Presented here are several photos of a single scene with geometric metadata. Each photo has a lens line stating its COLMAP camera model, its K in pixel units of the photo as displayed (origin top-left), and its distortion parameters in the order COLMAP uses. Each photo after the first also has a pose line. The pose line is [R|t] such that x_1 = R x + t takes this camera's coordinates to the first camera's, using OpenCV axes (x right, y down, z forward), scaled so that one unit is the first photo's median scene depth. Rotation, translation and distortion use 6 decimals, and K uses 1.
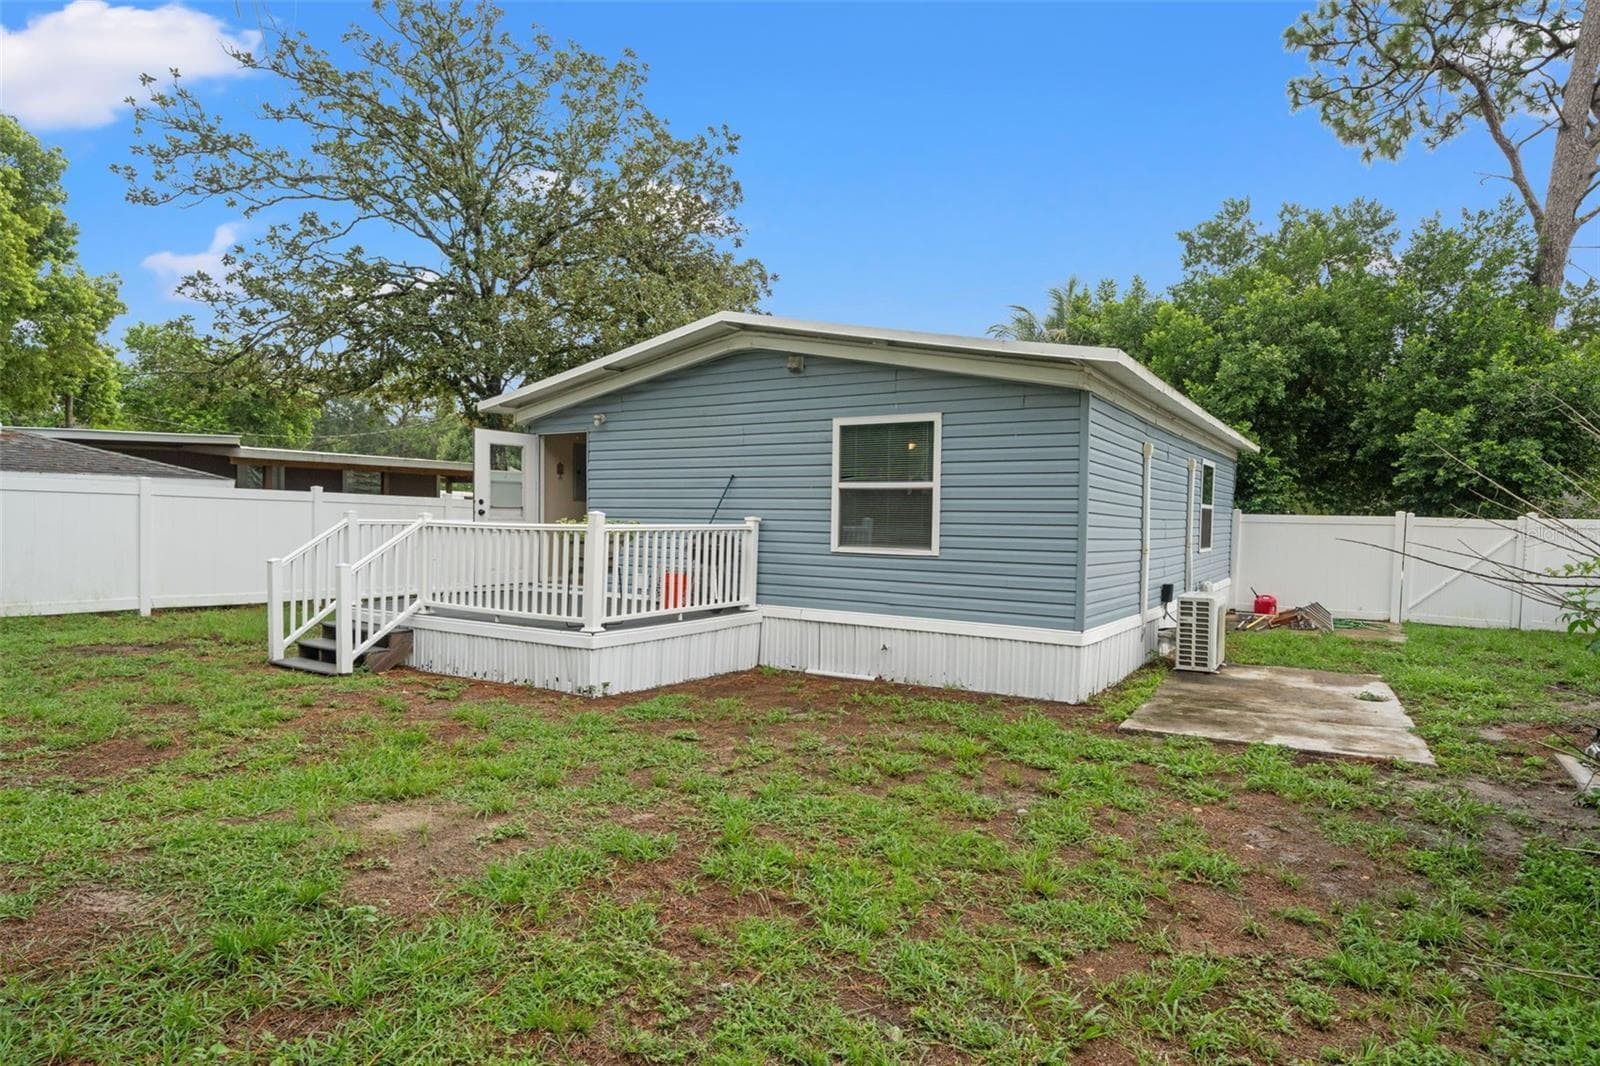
lens RADIAL K [[740.2, 0, 801.4], [0, 740.2, 567.1], [0, 0, 1]] dist [0.000641, 0.000120]
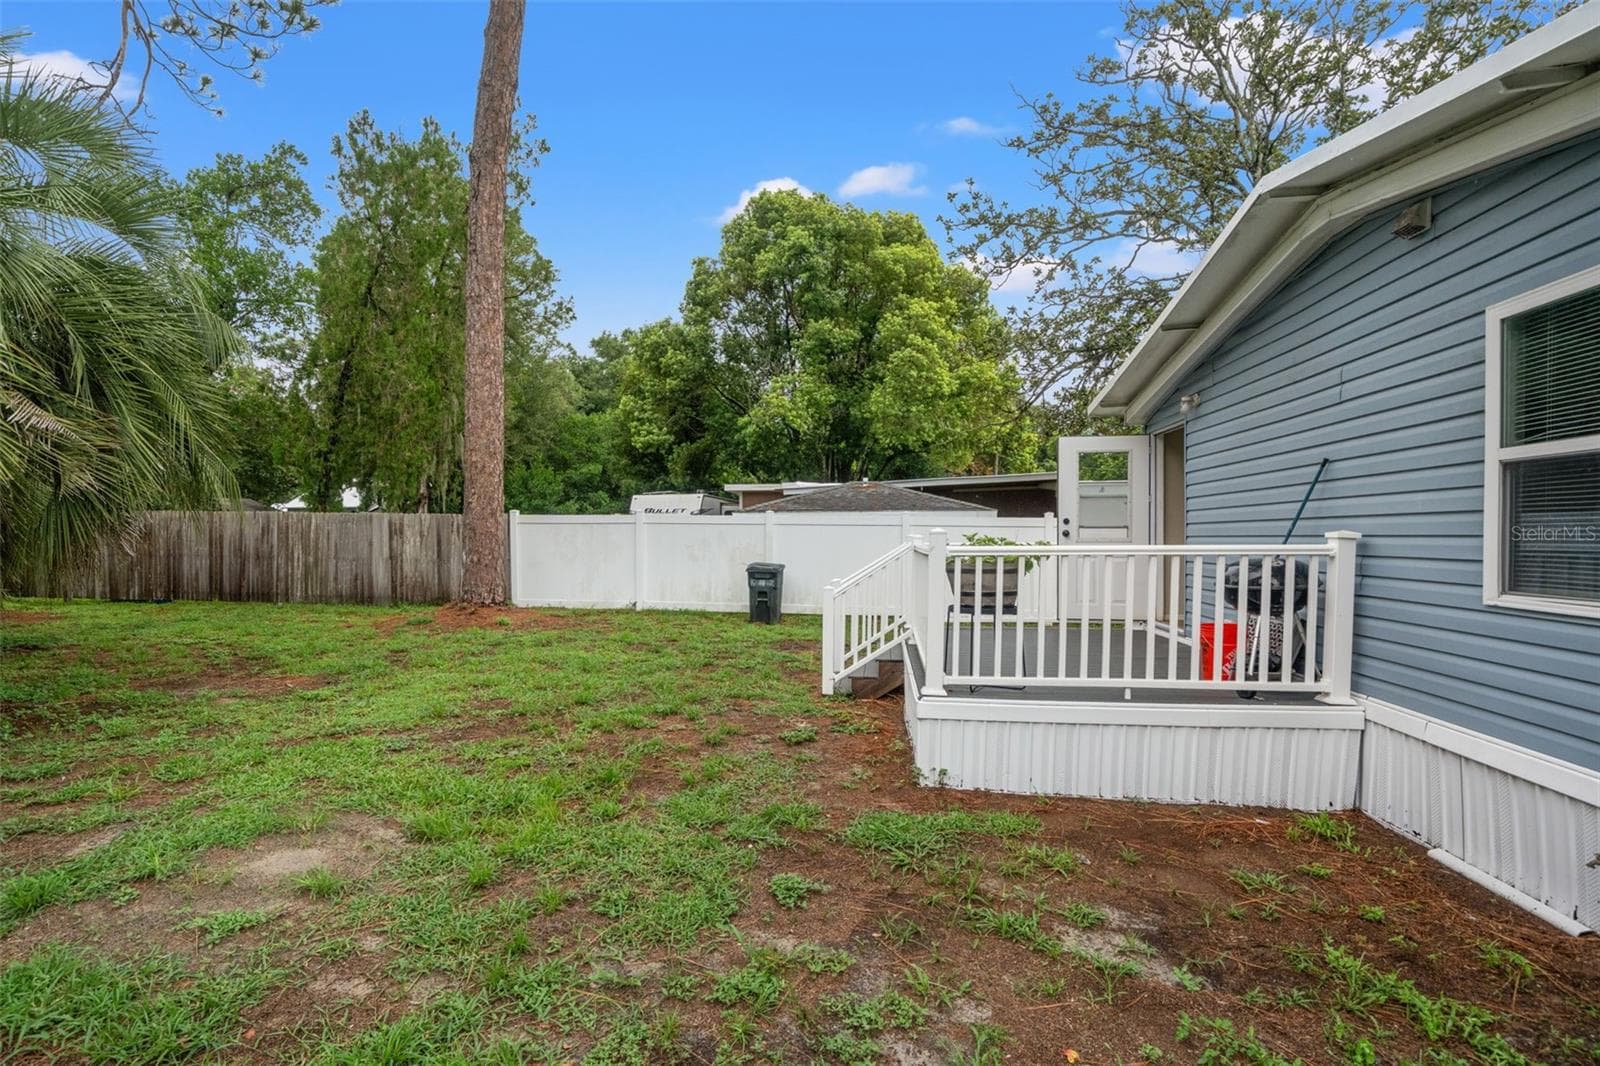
lens RADIAL K [[740.2, 0, 801.4], [0, 740.2, 567.1], [0, 0, 1]] dist [0.000641, 0.000120]
pose [[0.486885, 0.017190, -0.873297, 0.213154], [-0.044516, 0.998995, -0.005155, -0.020986], [0.872331, 0.041386, 0.487161, 0.388193]]
